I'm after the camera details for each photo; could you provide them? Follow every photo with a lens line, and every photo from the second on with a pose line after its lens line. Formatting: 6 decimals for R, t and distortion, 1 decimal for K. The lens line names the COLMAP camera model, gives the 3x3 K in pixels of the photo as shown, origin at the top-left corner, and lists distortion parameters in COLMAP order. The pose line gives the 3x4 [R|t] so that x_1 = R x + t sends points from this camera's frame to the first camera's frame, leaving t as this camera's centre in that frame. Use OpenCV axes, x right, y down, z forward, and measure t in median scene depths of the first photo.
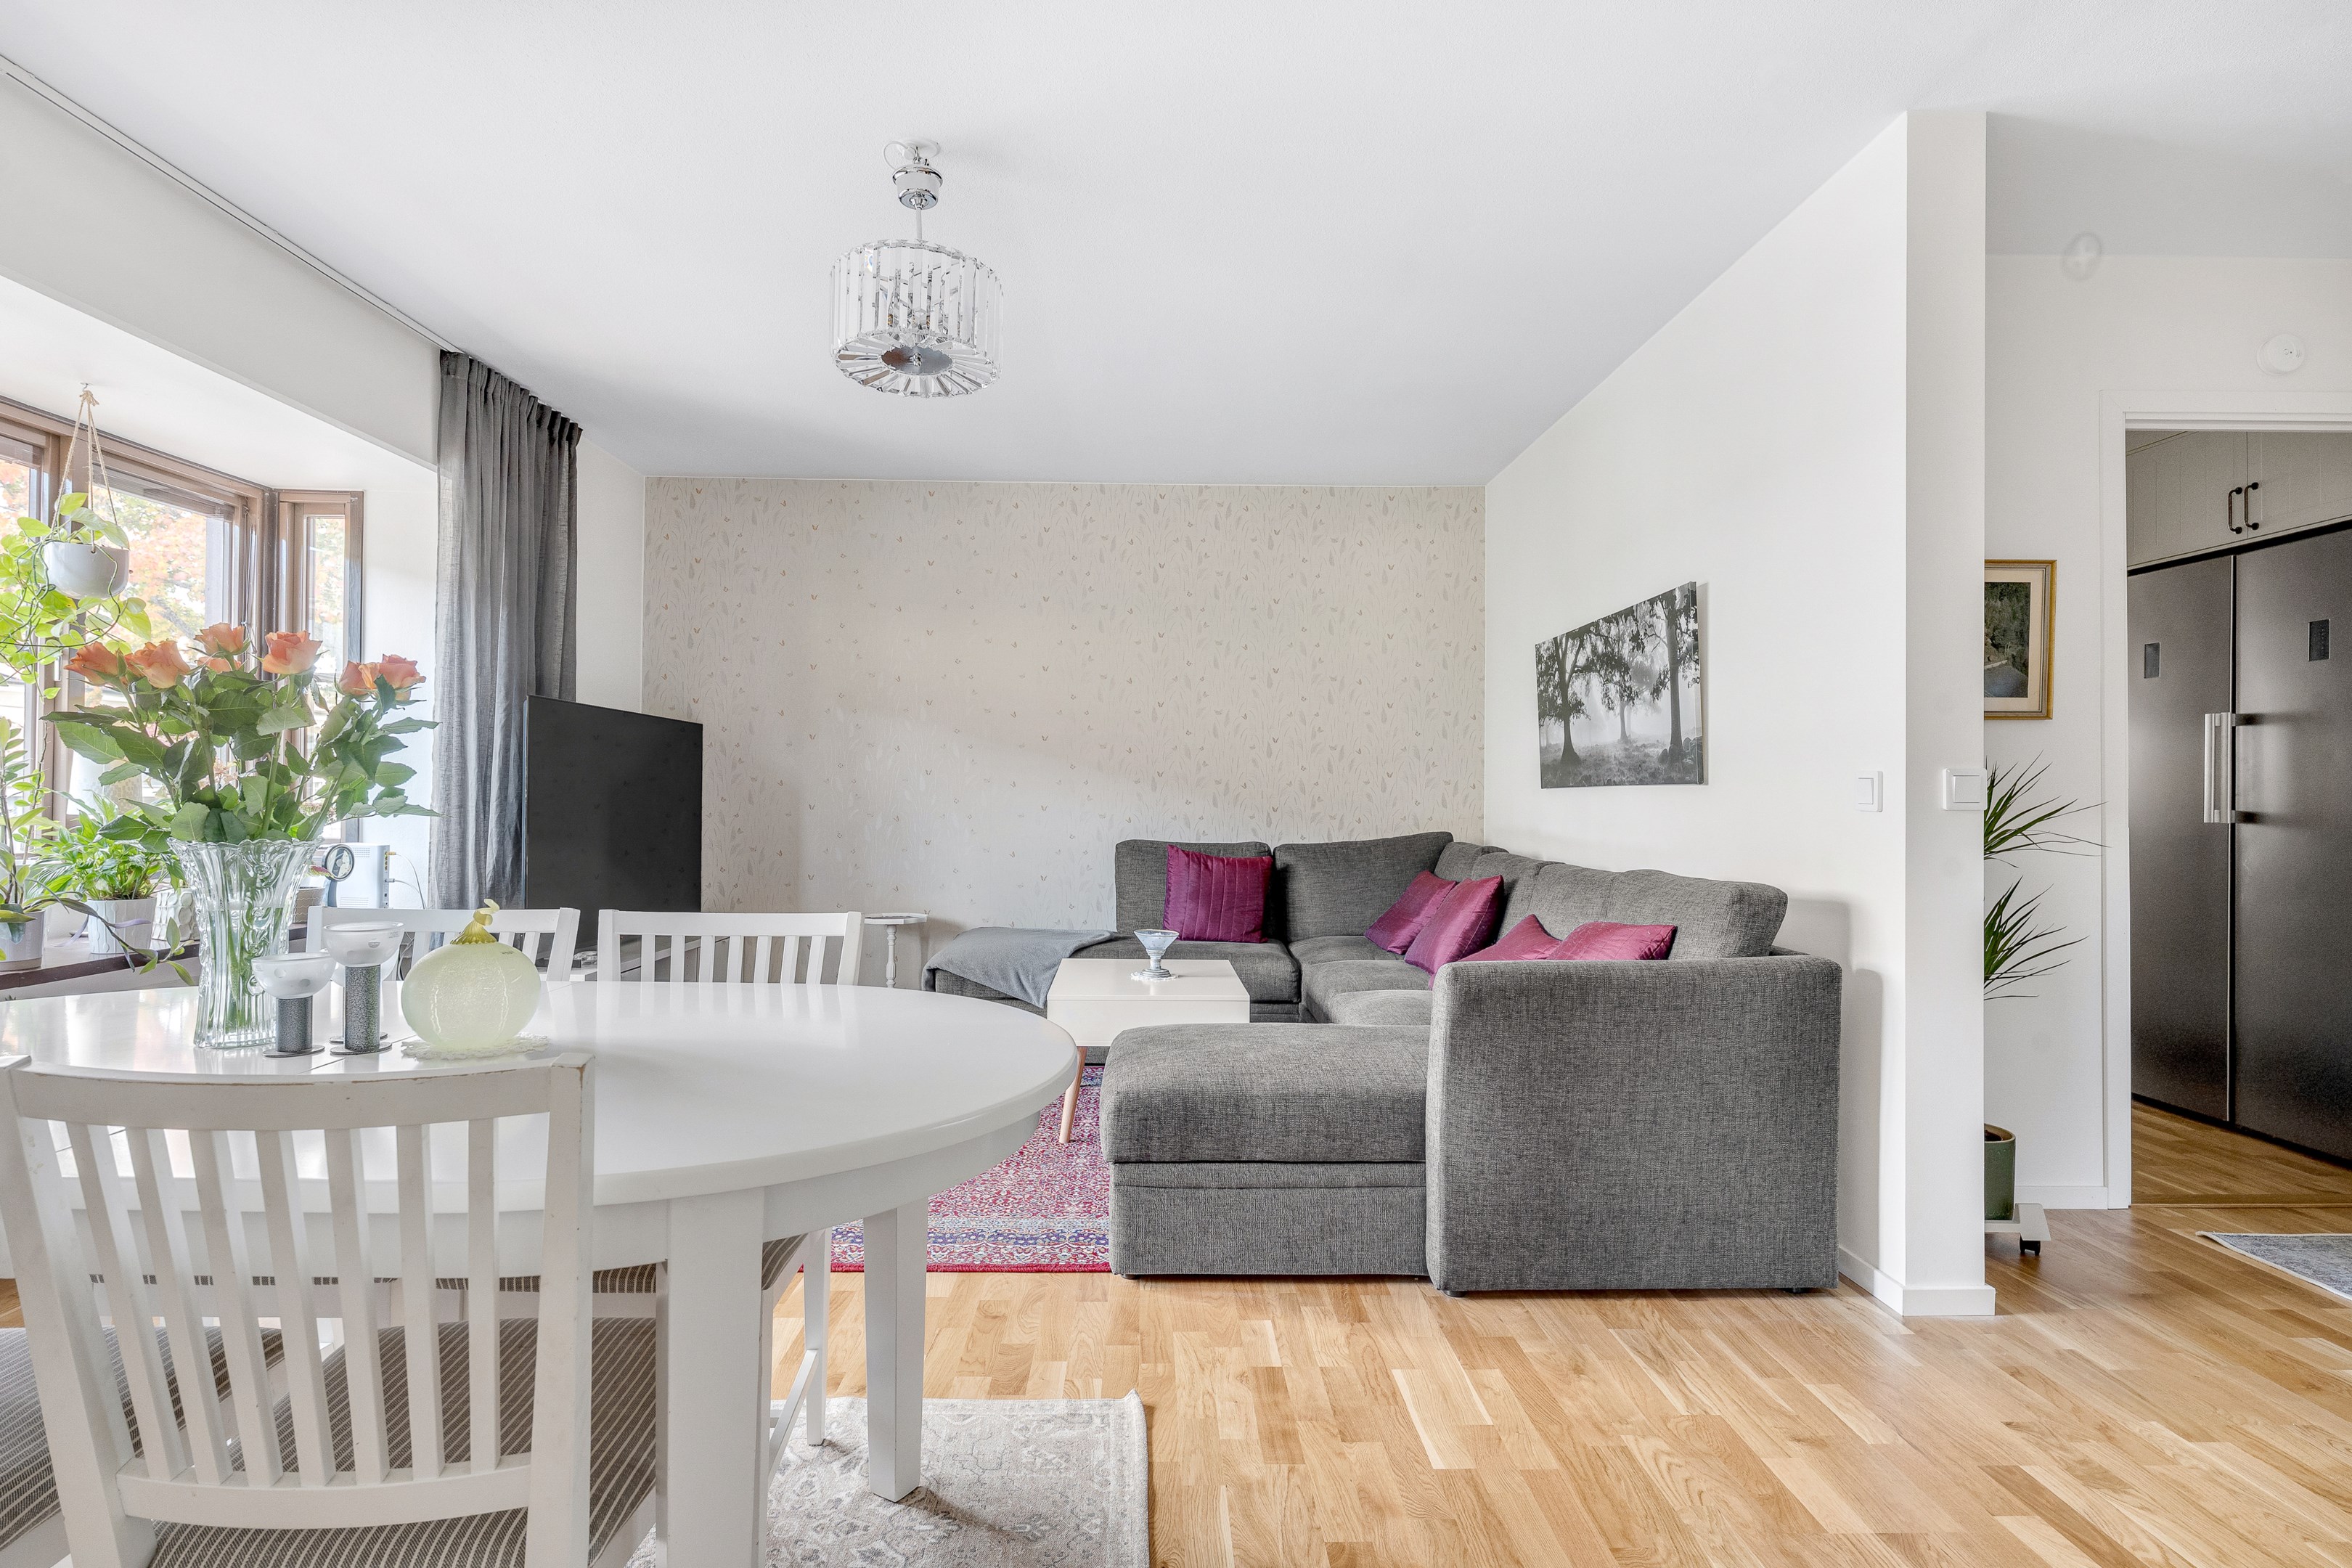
lens RADIAL K [[1235.9, 0, 1163.7], [0, 1235.9, 778.7], [0, 0, 1]] dist [0.000754, -0.000444]
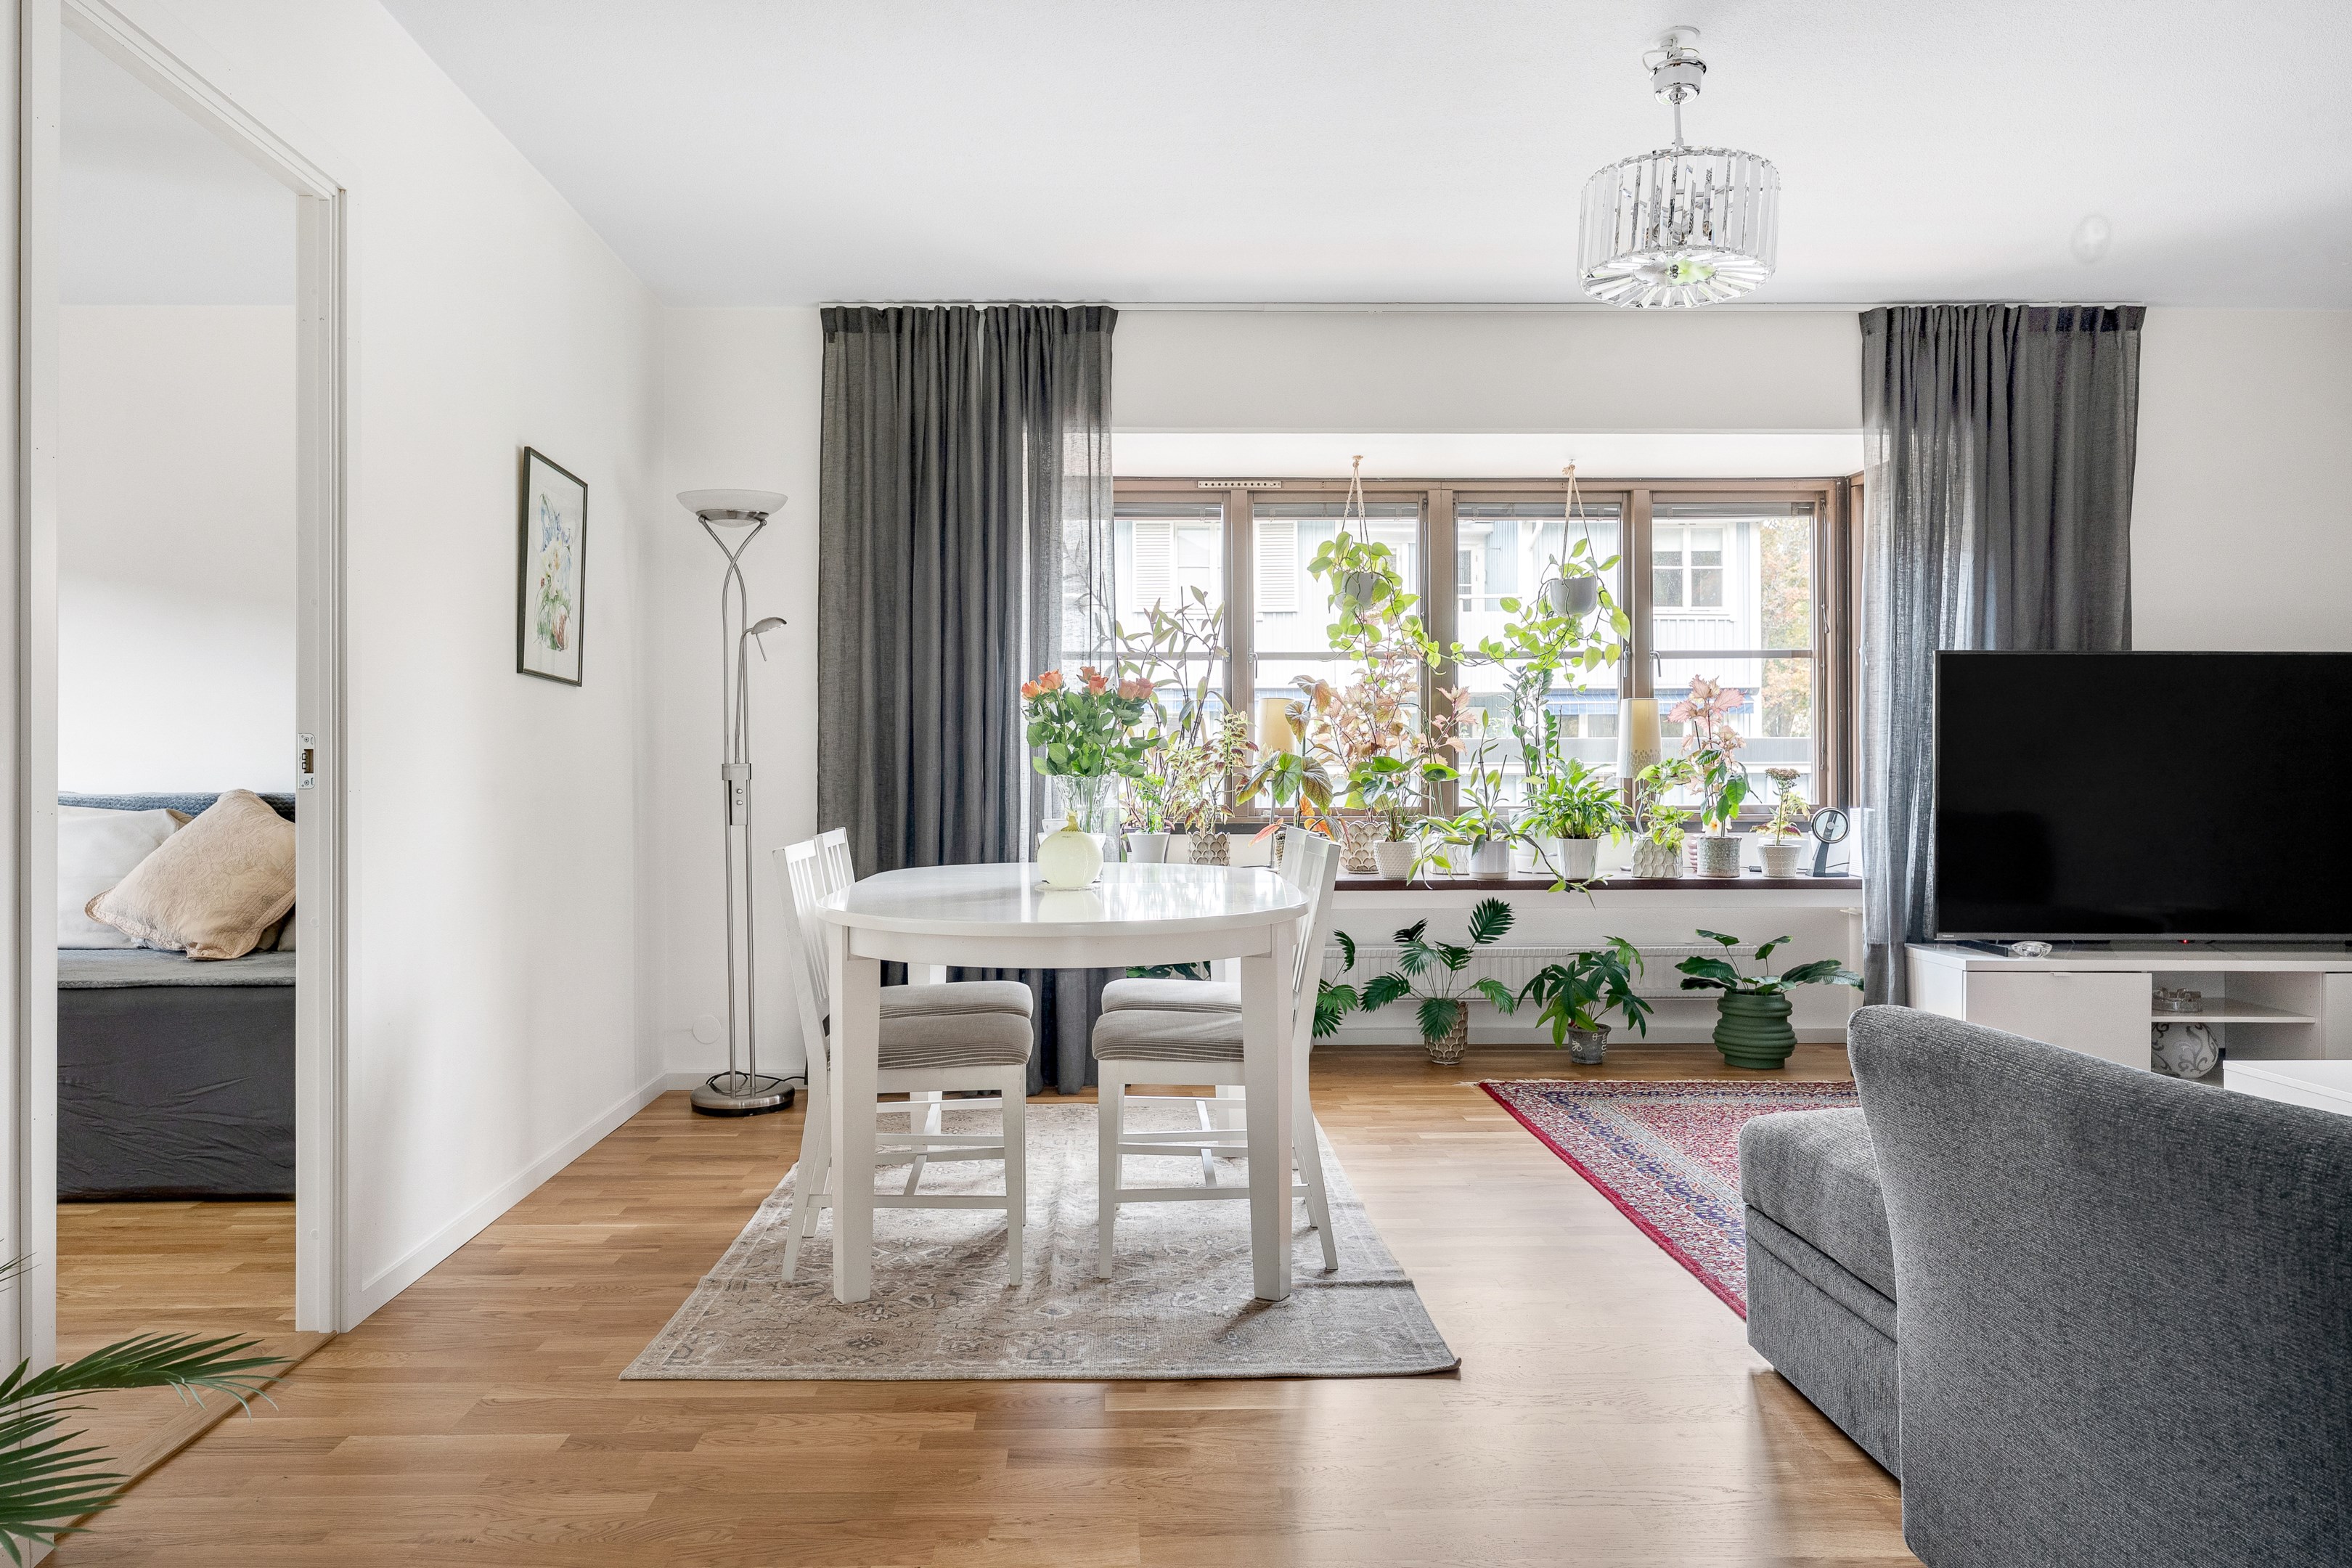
lens RADIAL K [[1507.0, 0, 1124.1], [0, 1507.0, 765.2], [0, 0, 1]] dist [0.000816, 0.001982]
pose [[-0.003762, -0.010275, -0.999940, 0.618044], [0.013245, 0.999859, -0.010324, 0.021613], [0.999905, -0.013283, -0.003626, 0.399669]]
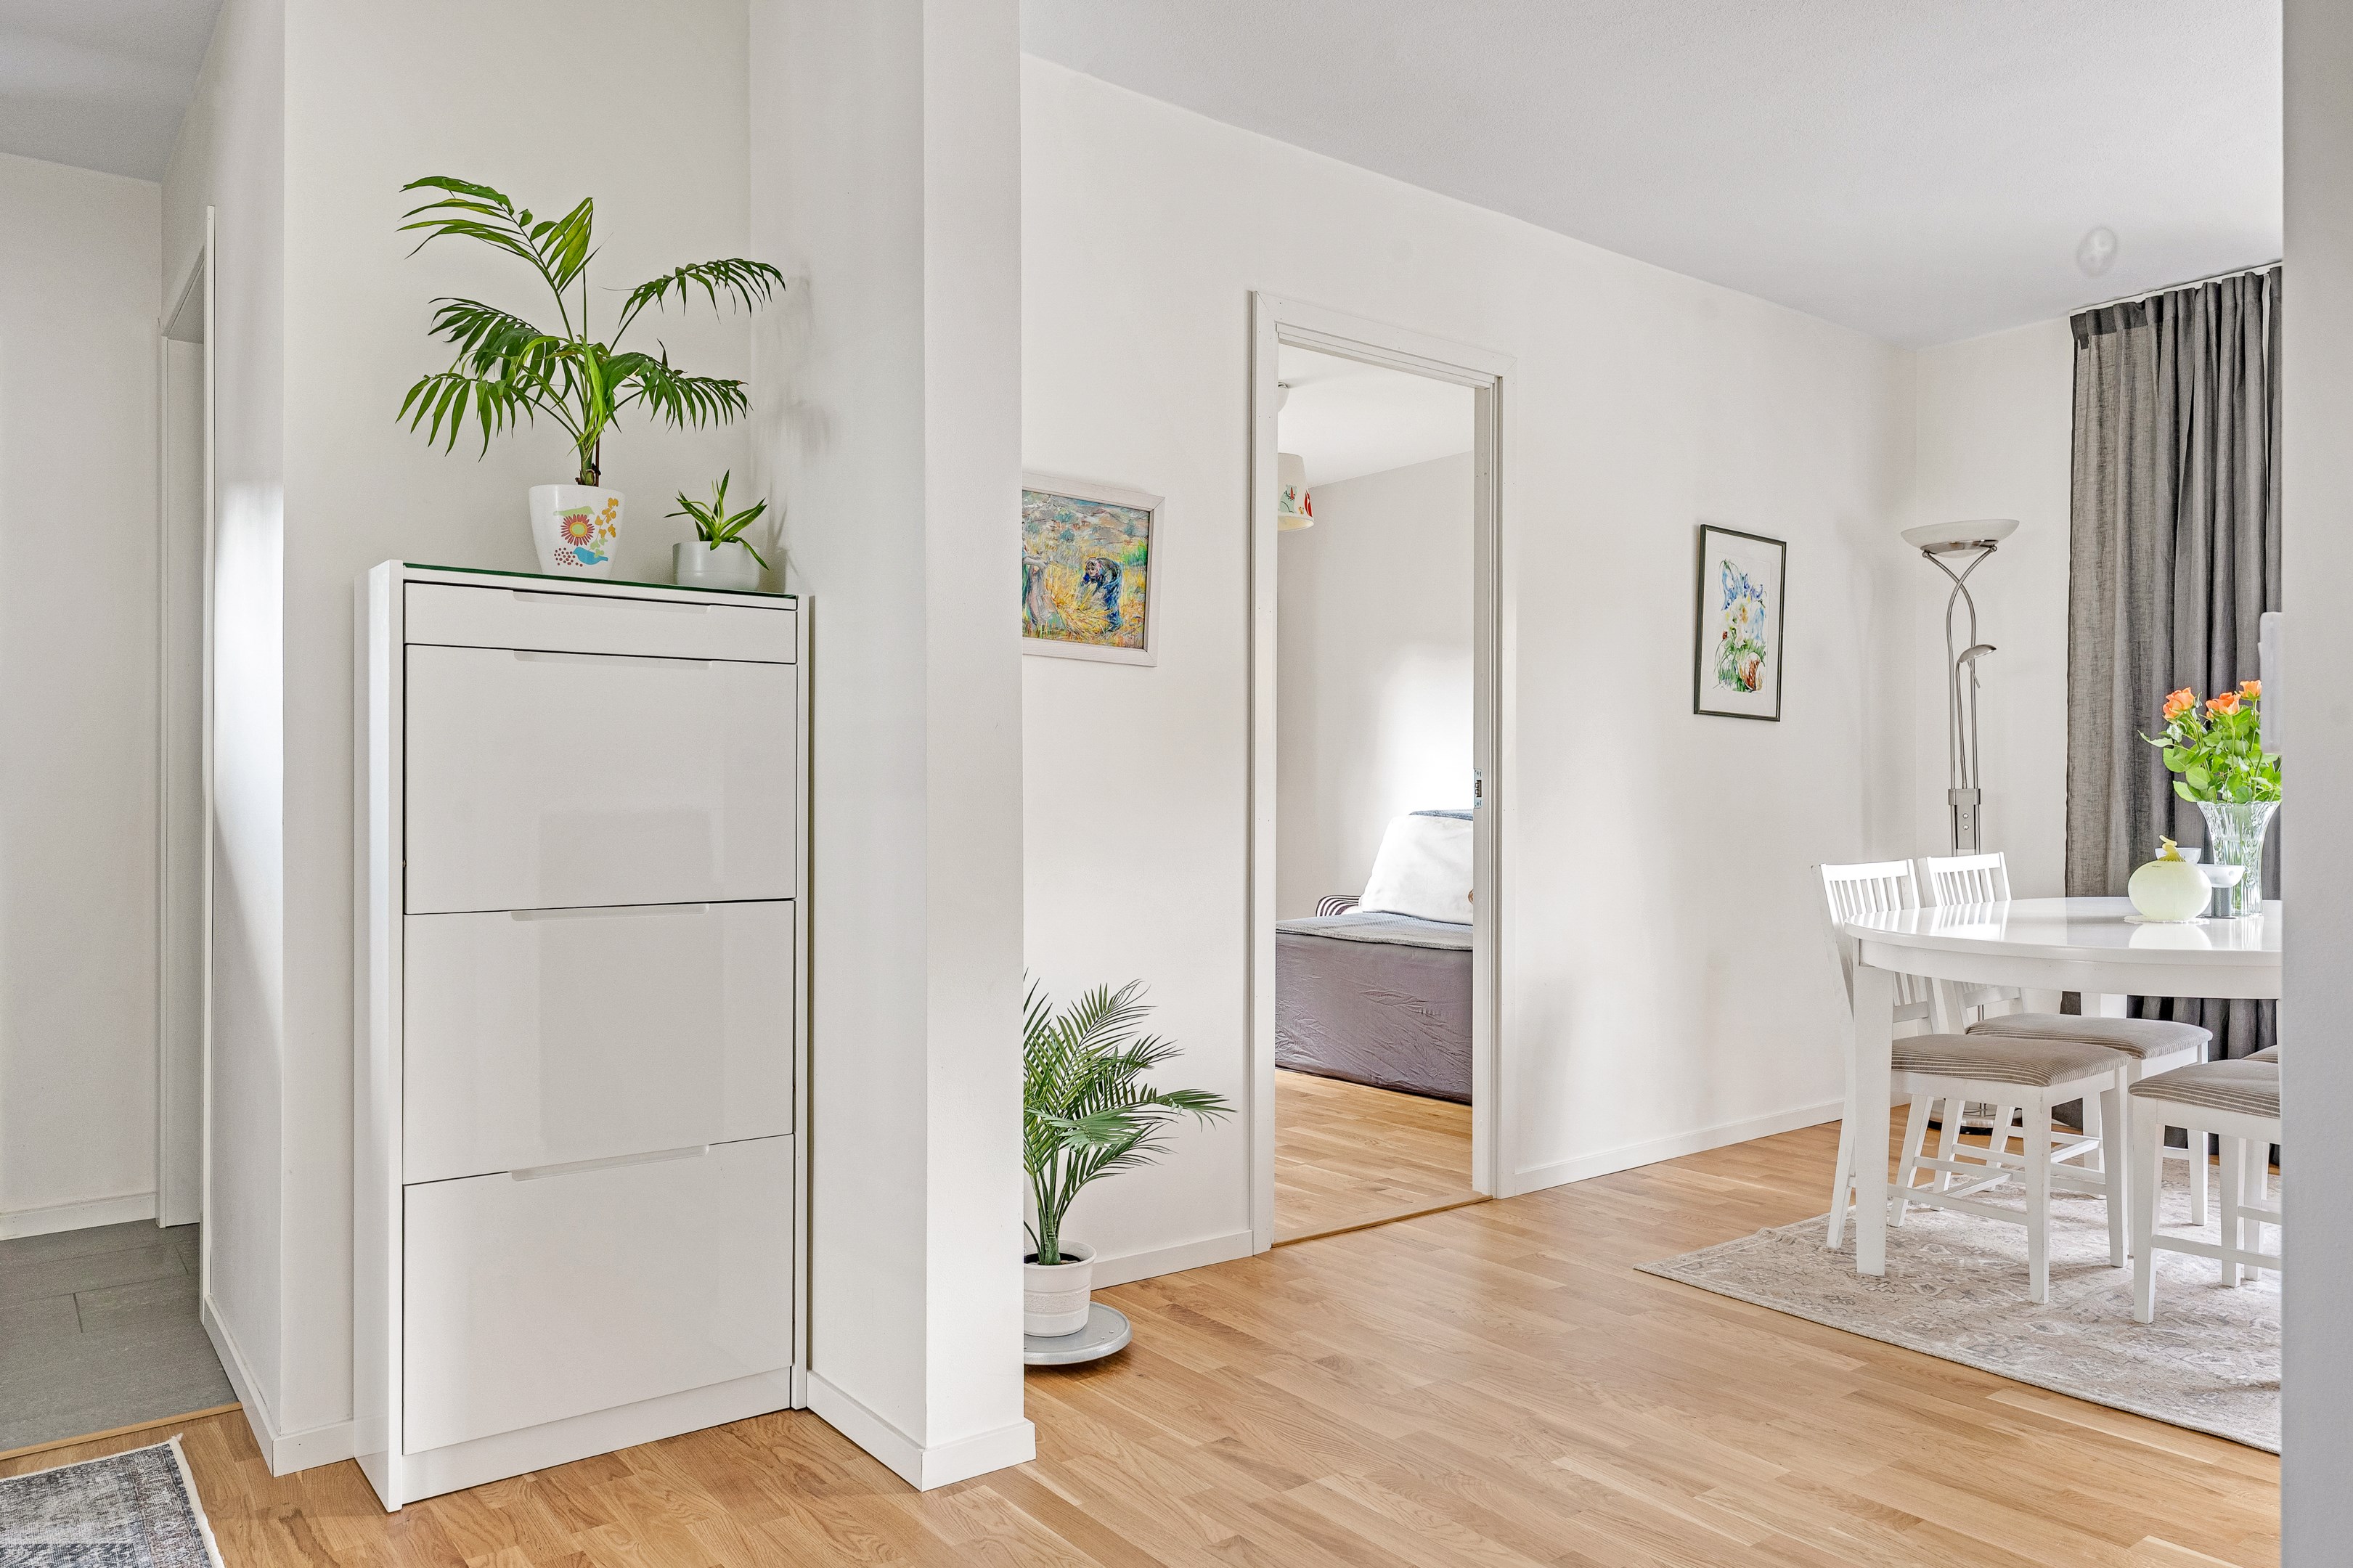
lens RADIAL K [[1590.4, 0, 1176.5], [0, 1590.4, 784.0], [0, 0, 1]] dist [0.002946, 0.000500]
pose [[-0.807900, -0.012248, -0.589192, 0.691202], [0.001165, 0.999749, -0.022381, 0.027562], [0.589318, -0.018768, -0.807683, 0.731455]]
